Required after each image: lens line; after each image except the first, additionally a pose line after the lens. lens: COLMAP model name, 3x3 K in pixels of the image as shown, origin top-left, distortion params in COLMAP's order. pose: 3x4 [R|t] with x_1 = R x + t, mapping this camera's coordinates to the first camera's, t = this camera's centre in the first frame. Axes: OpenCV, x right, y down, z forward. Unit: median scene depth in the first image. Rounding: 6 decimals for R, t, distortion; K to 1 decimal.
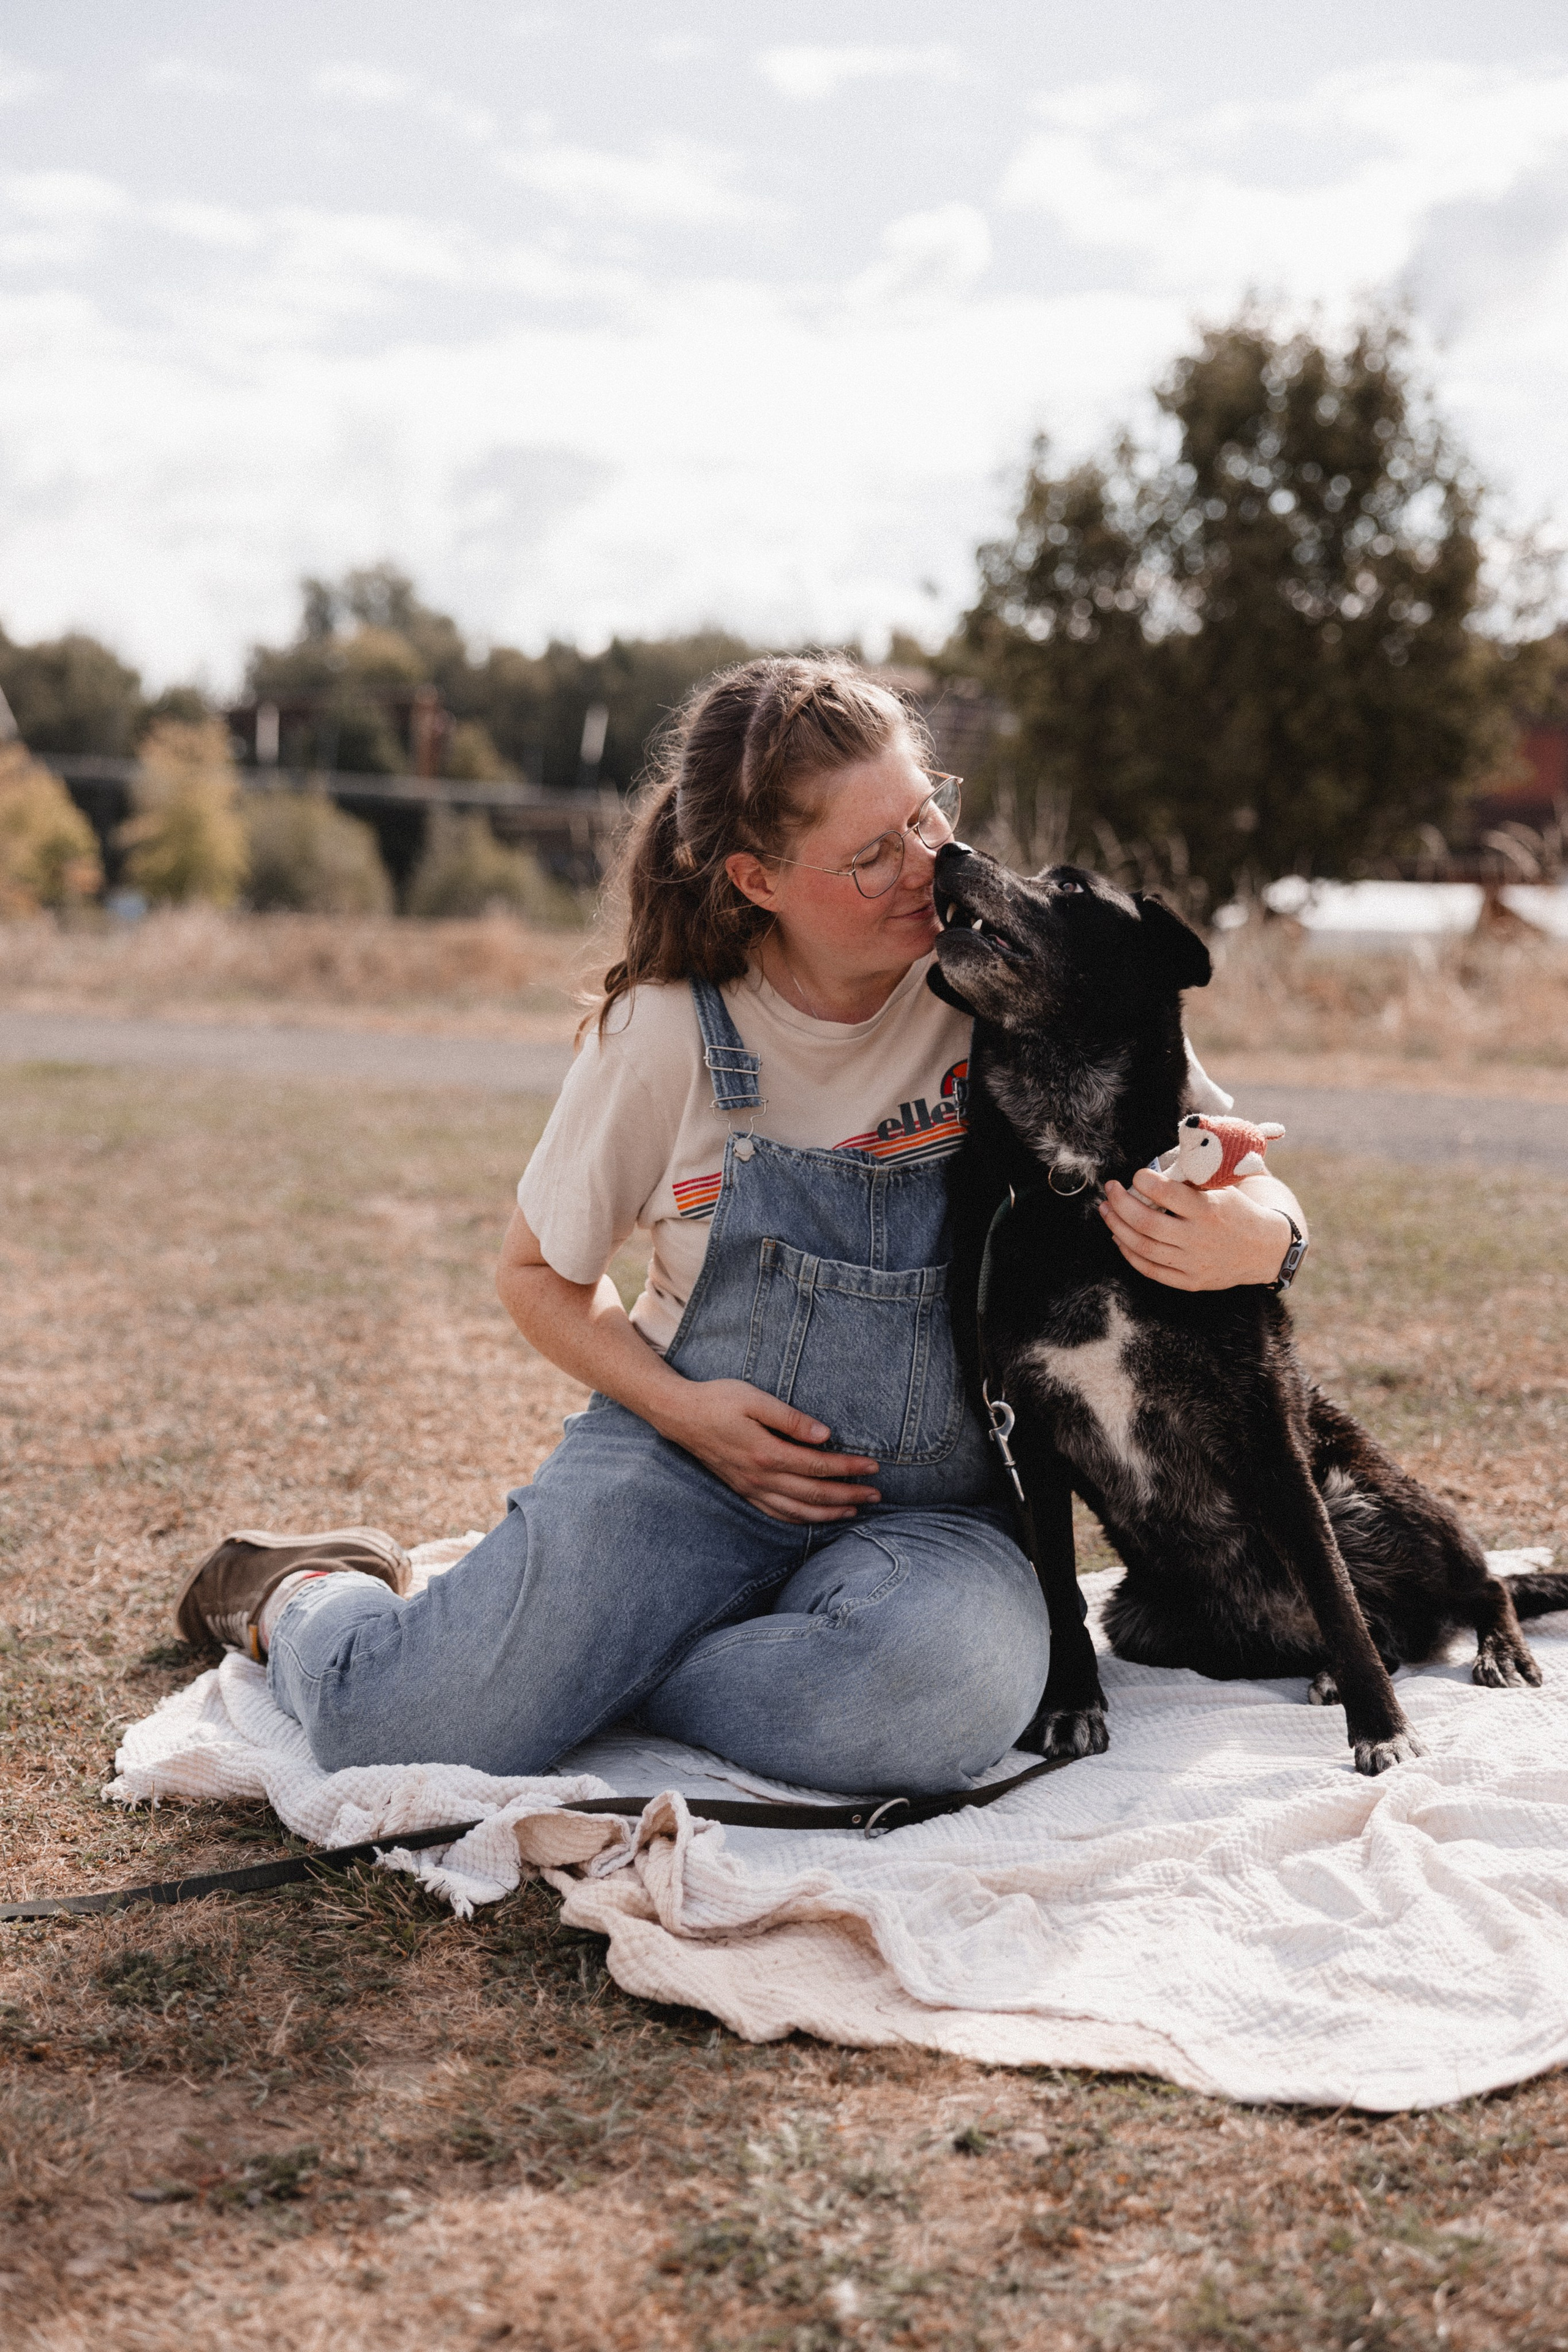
lens RADIAL K [[3439.9, 0, 784.0], [0, 3439.9, 1176.0], [0, 0, 1]] dist [-0.021563, -0.091524]
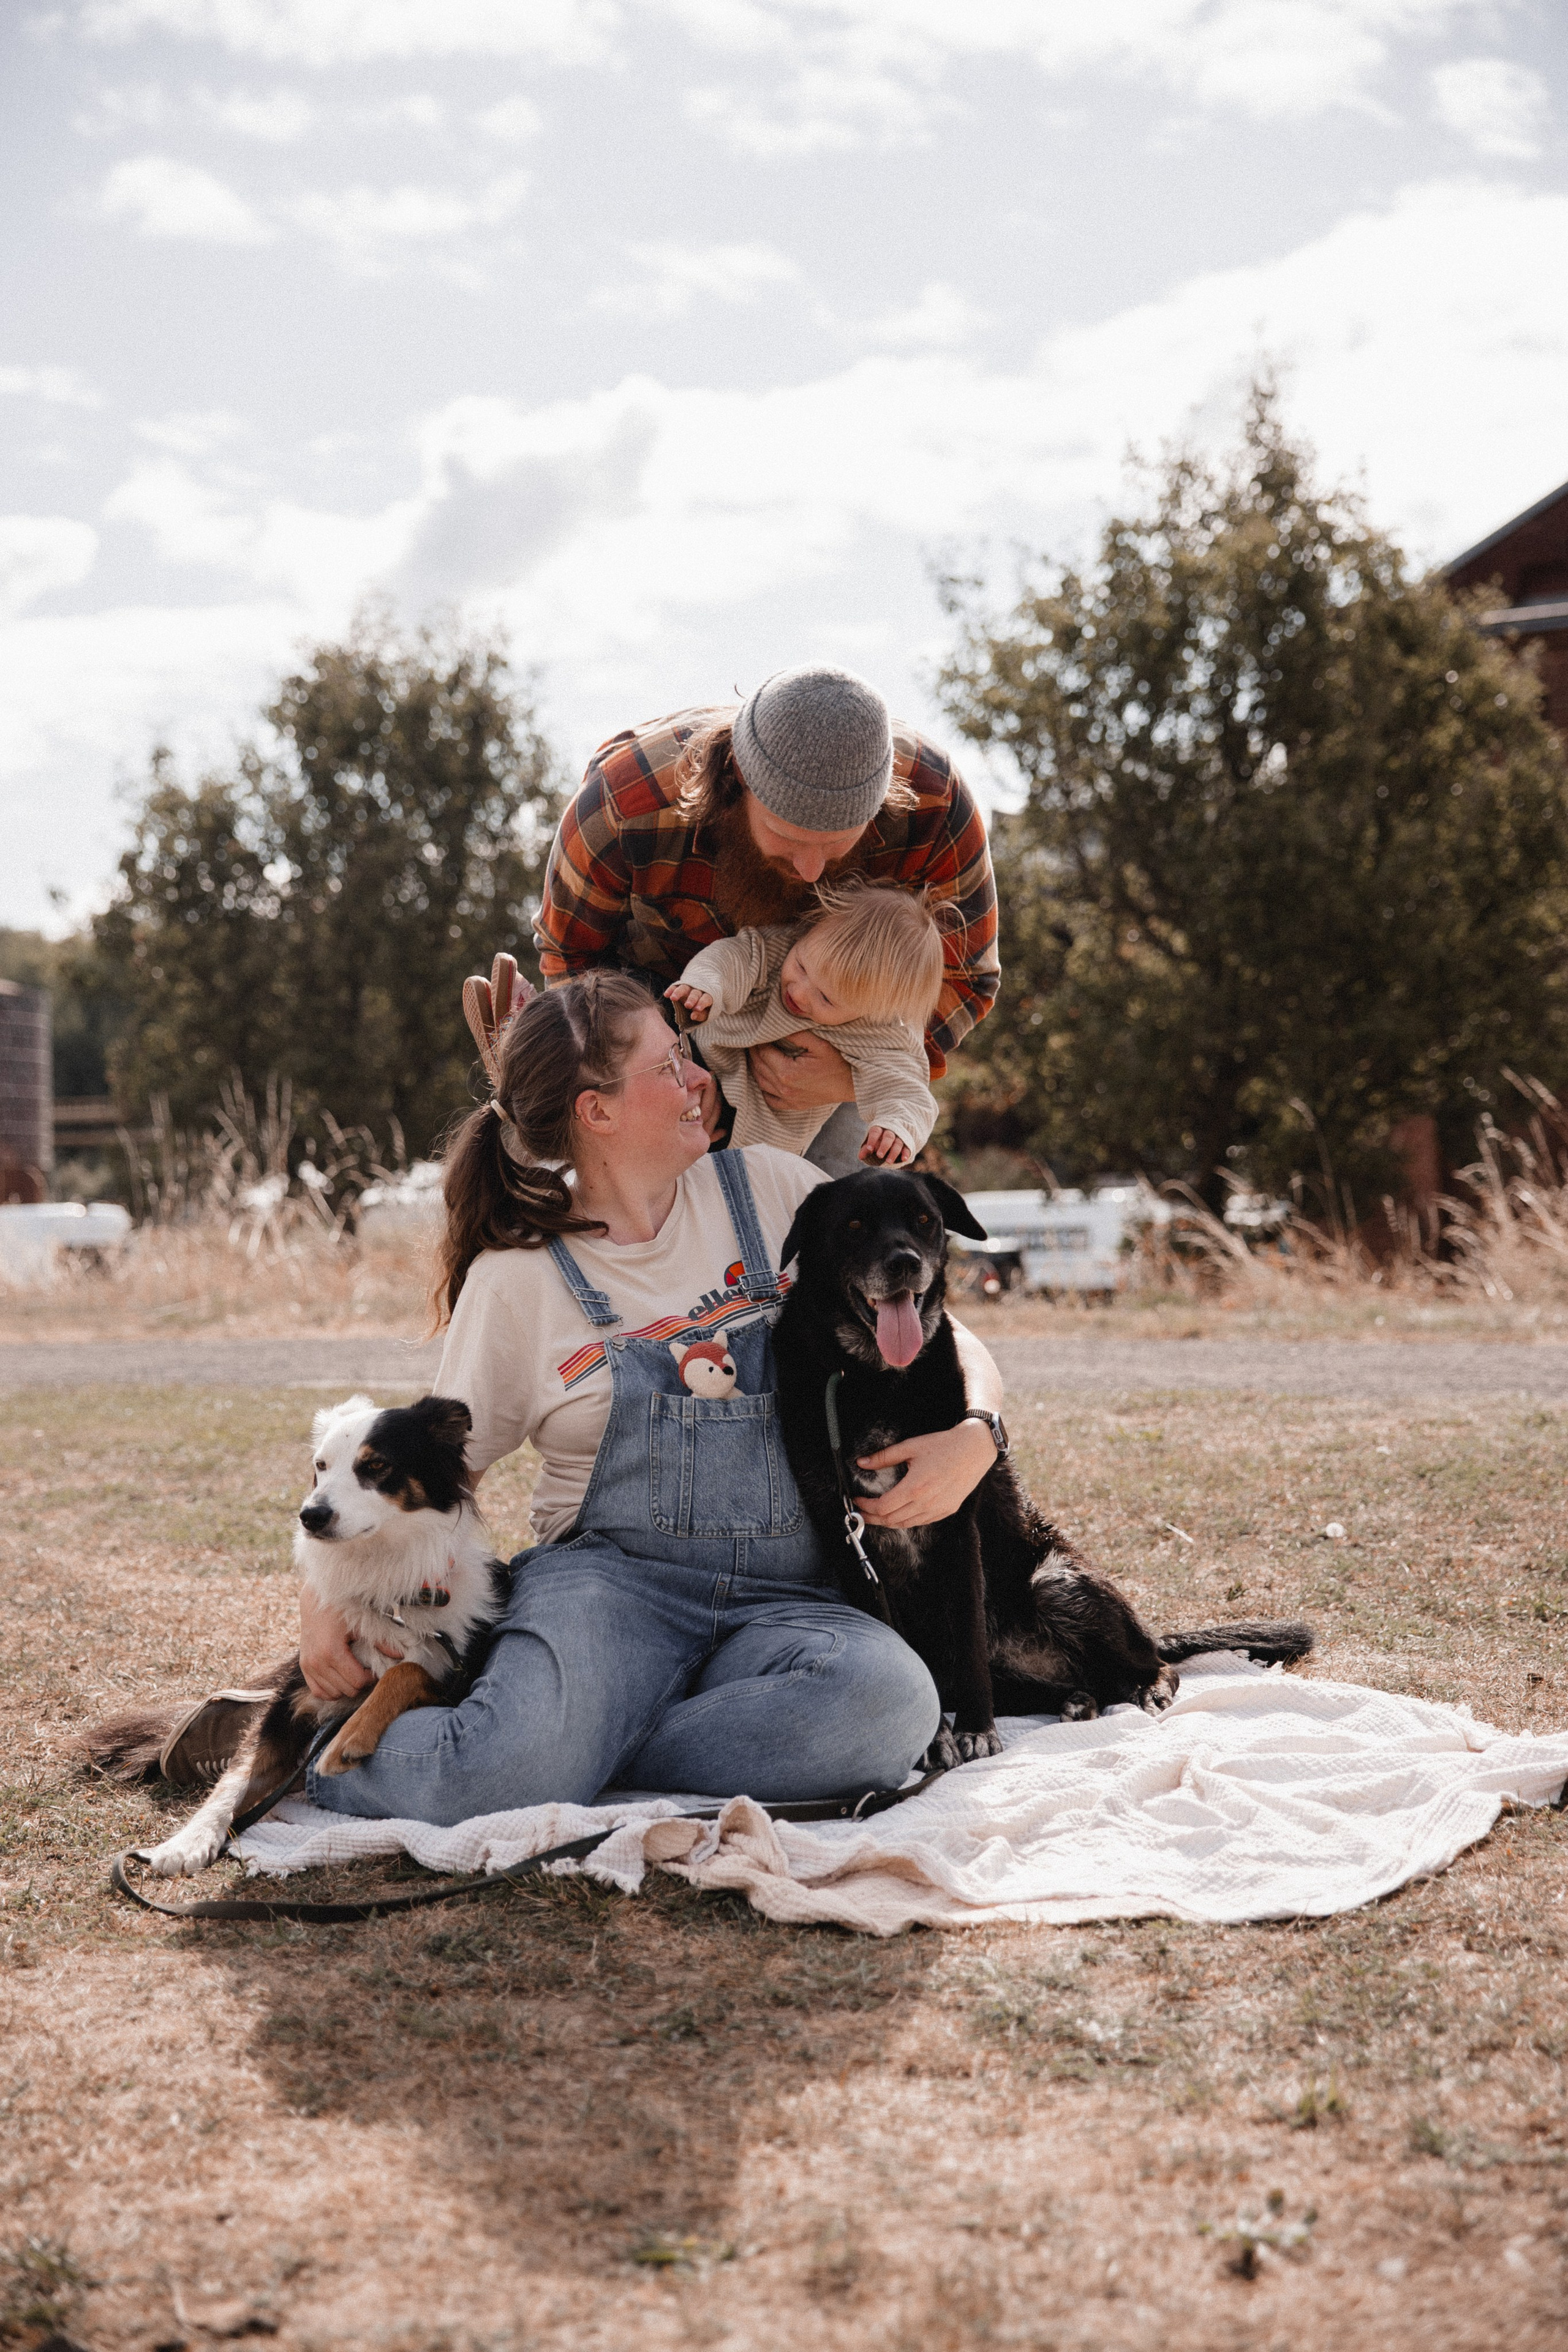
lens RADIAL K [[3503.9, 0, 784.0], [0, 3503.9, 1176.0], [0, 0, 1]] dist [0.077697, -0.020904]
pose [[0.951365, -0.043568, 0.304970, -0.081894], [0.068772, 0.995002, -0.072392, 0.005488], [-0.300292, 0.089844, 0.949607, -0.074374]]
